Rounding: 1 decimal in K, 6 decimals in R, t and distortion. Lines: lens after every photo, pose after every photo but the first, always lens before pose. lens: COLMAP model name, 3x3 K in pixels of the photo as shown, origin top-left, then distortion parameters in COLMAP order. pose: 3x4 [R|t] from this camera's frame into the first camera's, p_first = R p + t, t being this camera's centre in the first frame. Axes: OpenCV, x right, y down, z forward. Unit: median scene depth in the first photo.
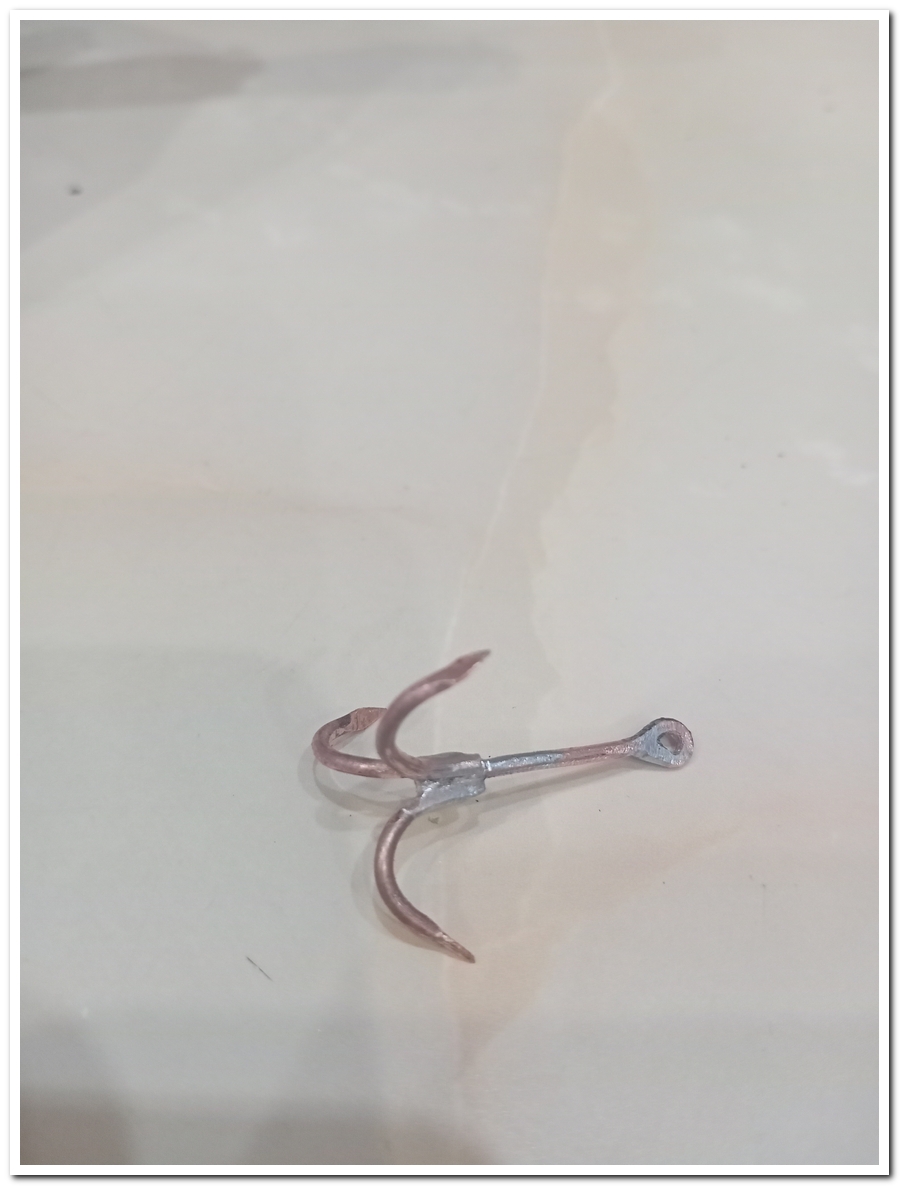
lens RADIAL K [[1036.7, 0, 427.5], [0, 1036.7, 537.4], [0, 0, 1]] dist [0.139944, -0.553321]
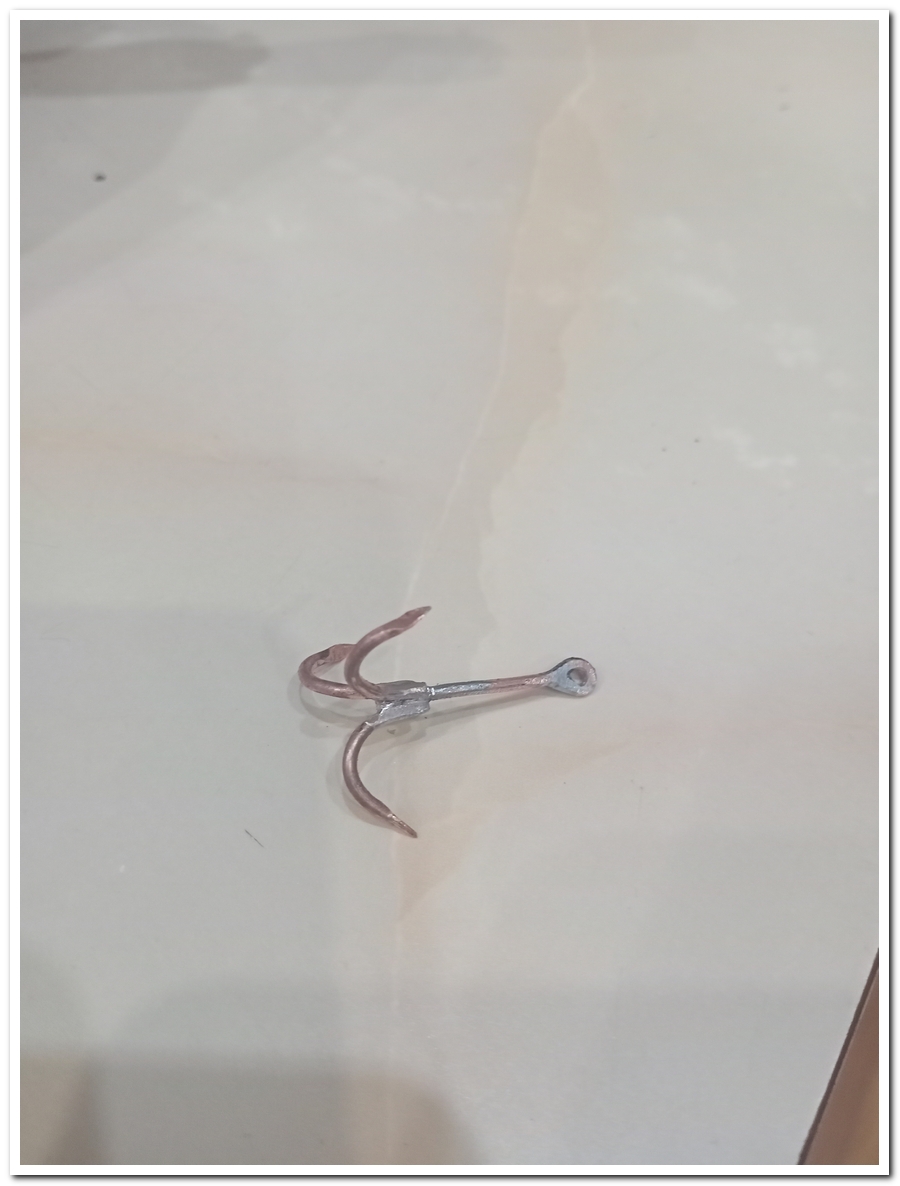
lens RADIAL K [[1036.7, 0, 427.5], [0, 1036.7, 537.4], [0, 0, 1]] dist [0.139944, -0.553321]
pose [[0.999724, 0.023494, -0.000592, 0.046873], [-0.023390, 0.997135, 0.071941, -0.064691], [0.002280, -0.071908, 0.997409, -0.276555]]
